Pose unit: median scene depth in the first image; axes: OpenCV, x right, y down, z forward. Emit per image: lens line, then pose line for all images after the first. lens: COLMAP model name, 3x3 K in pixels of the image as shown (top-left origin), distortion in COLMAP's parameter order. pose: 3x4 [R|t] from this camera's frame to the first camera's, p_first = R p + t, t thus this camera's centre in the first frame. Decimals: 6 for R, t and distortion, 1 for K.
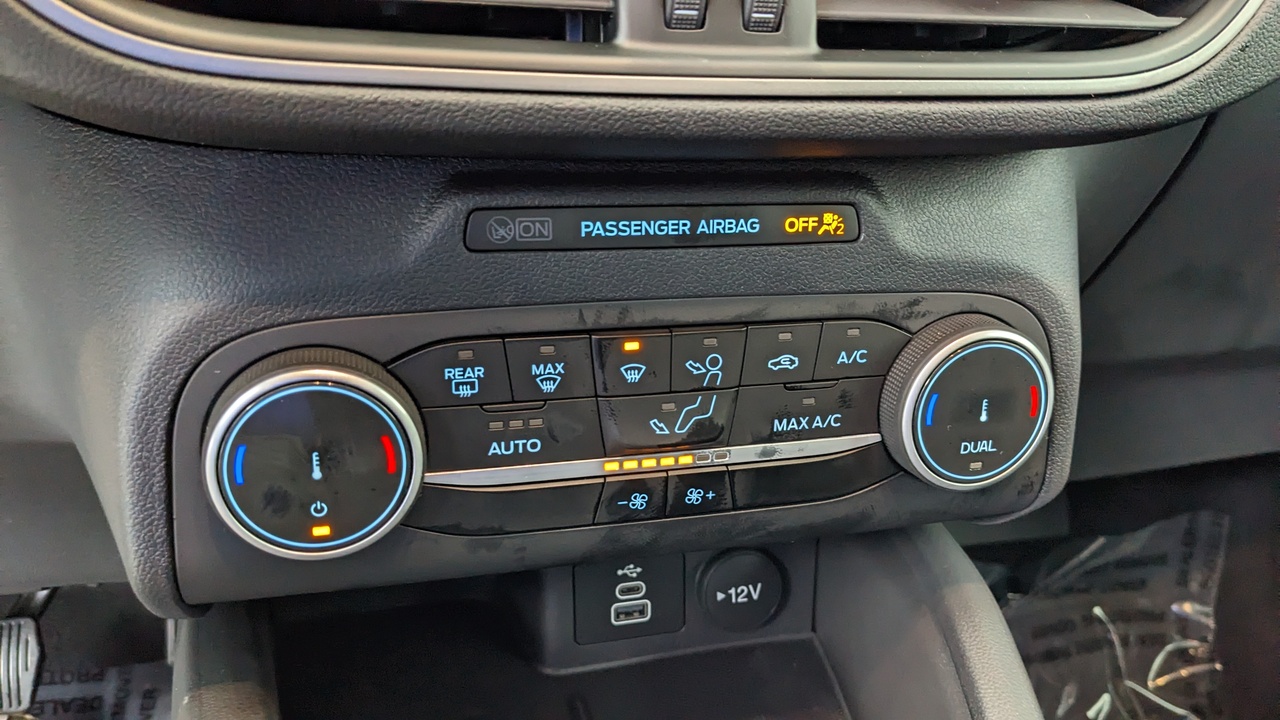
lens RADIAL K [[966.3, 0, 640.0], [0, 966.3, 360.0], [0, 0, 1]] dist [0.032264, -0.121133]
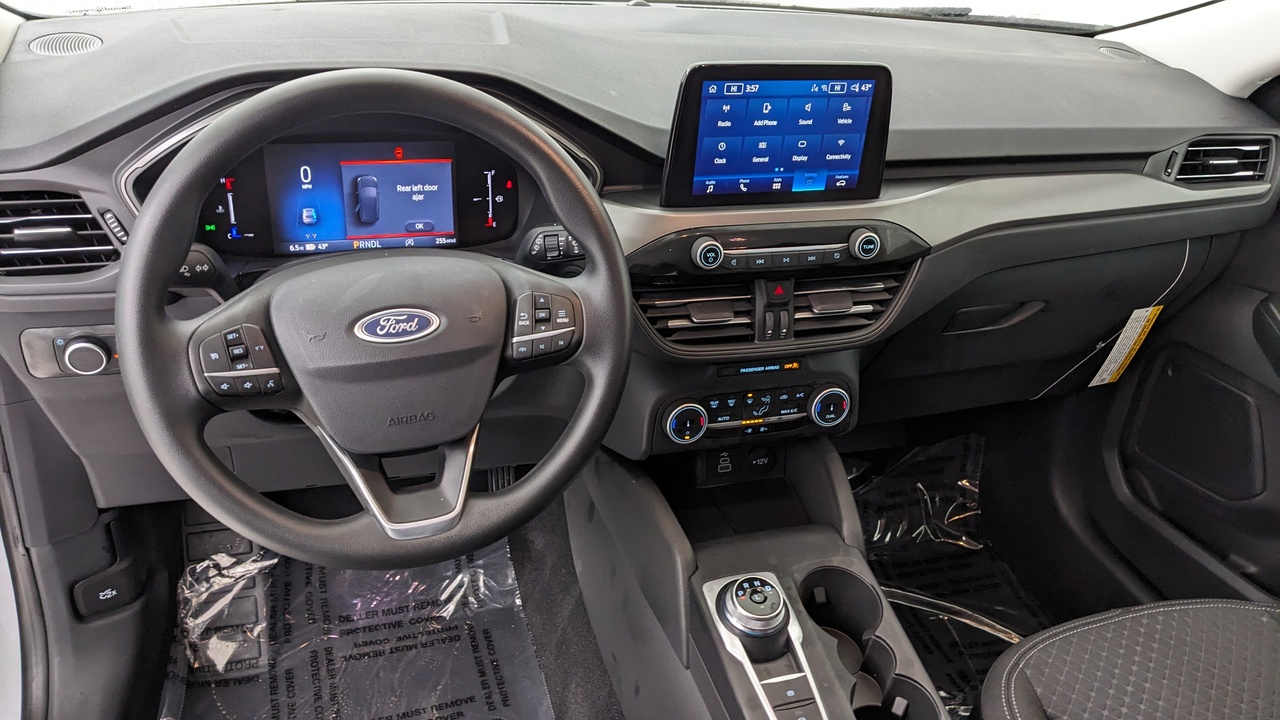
lens RADIAL K [[962.1, 0, 631.1], [0, 962.1, 386.4], [0, 0, 1]] dist [0.047297, -0.144921]
pose [[0.998553, -0.011287, 0.052575, -0.693715], [0.006287, 0.995524, 0.094300, -0.419323], [-0.053404, -0.093833, 0.994155, -2.948016]]
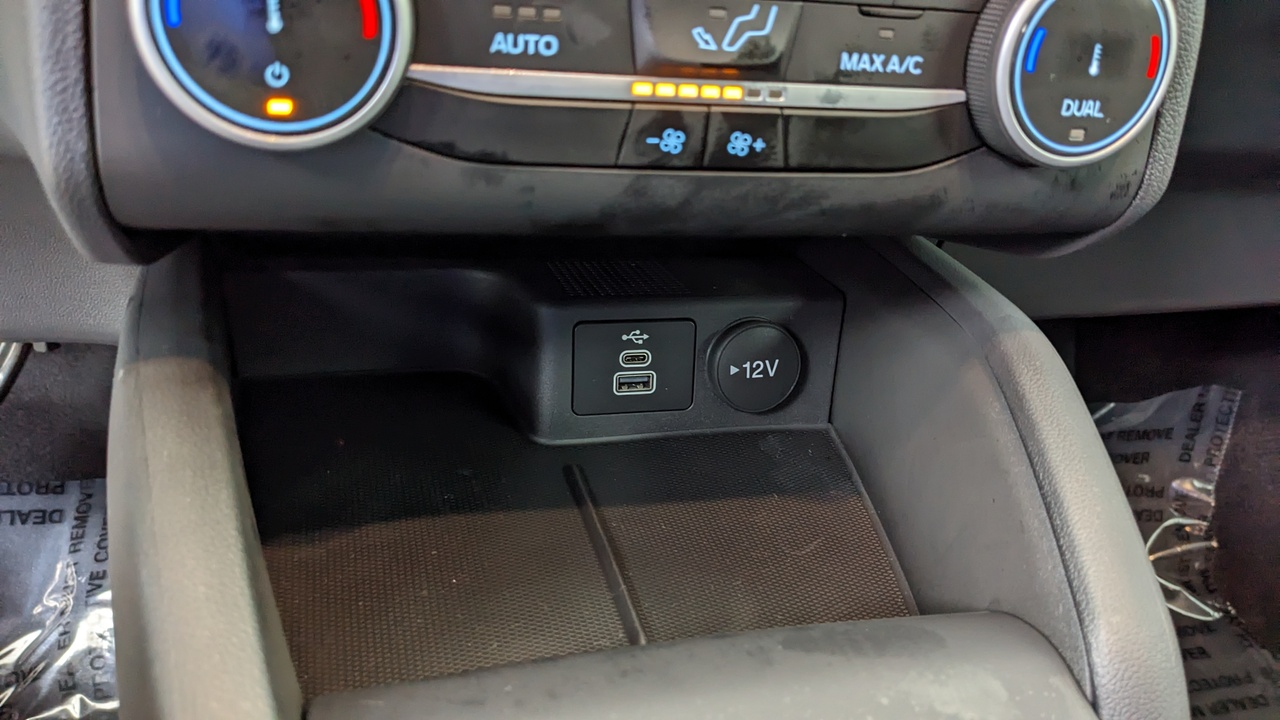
lens RADIAL K [[962.1, 0, 631.1], [0, 962.1, 386.4], [0, 0, 1]] dist [0.047297, -0.144921]
pose [[0.999047, 0.042067, 0.011603, -0.035213], [-0.043118, 0.992532, 0.114113, 0.246926], [-0.006716, -0.114504, 0.993400, 0.159310]]
